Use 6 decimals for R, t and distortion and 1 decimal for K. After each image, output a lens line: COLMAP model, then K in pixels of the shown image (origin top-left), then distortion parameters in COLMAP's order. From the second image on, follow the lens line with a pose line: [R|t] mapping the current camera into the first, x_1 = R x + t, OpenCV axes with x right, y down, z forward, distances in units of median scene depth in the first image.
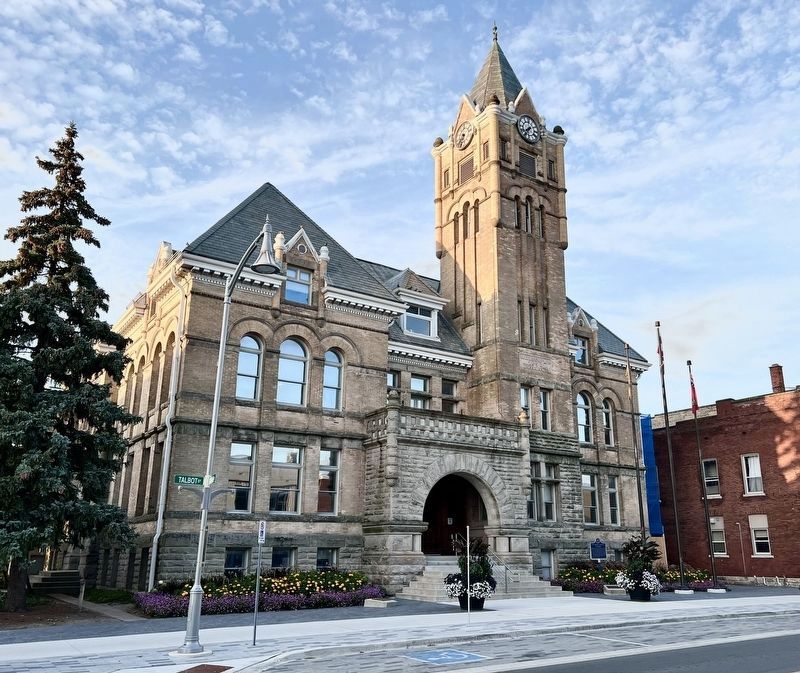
lens RADIAL K [[706.9, 0, 405.2], [0, 706.9, 334.6], [0, 0, 1]] dist [0.000348, -0.004346]
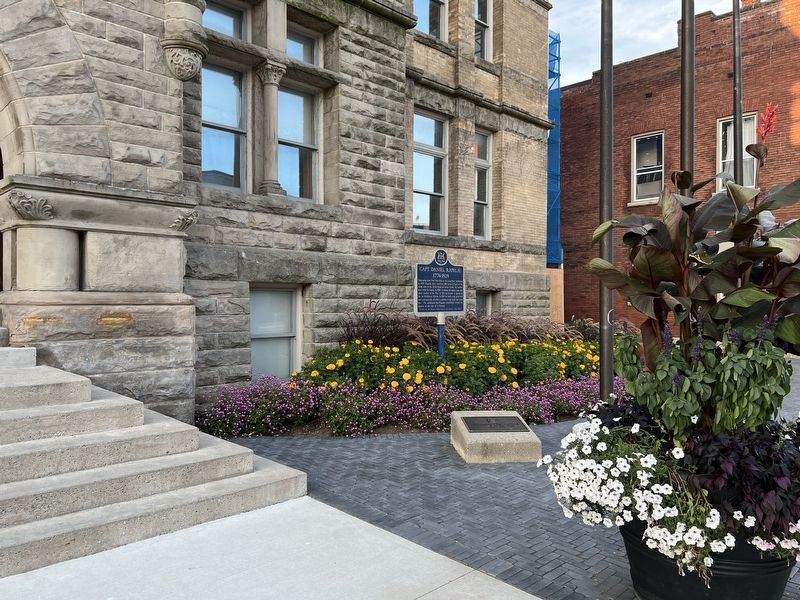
lens RADIAL K [[600.8, 0, 398.4], [0, 600.8, 299.1], [0, 0, 1]] dist [0.000385, 0.000351]
pose [[0.982934, -0.002643, 0.183941, 0.175042], [-0.051349, 0.956211, 0.288138, 0.199402], [-0.176648, -0.292666, 0.939756, 0.639224]]
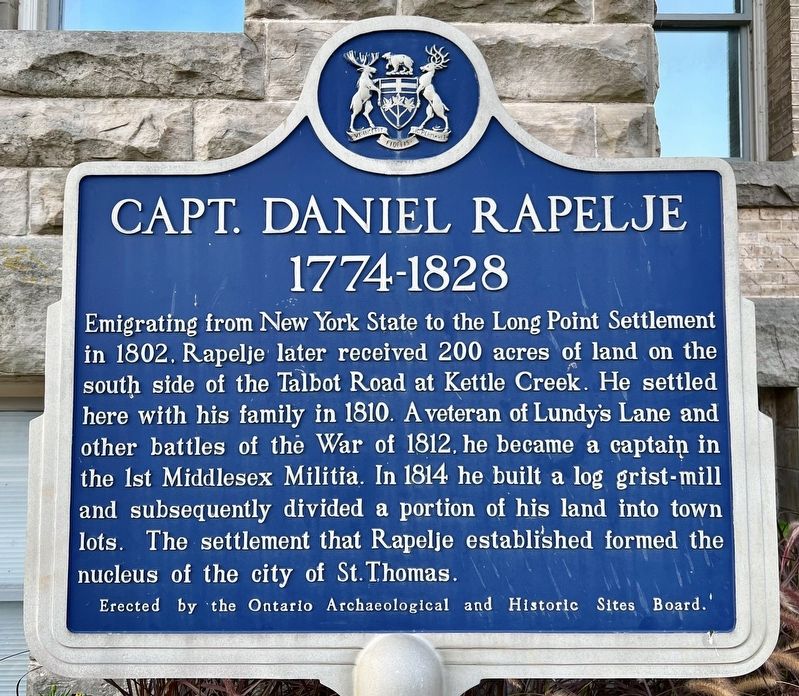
lens RADIAL K [[830.5, 0, 399.6], [0, 830.5, 346.9], [0, 0, 1]] dist [-0.001055, 0.000000]
pose [[0.835660, -0.040388, -0.547761, 0.249144], [0.166695, 0.968902, 0.182869, 0.251724], [0.523341, -0.244125, 0.816405, 0.822945]]
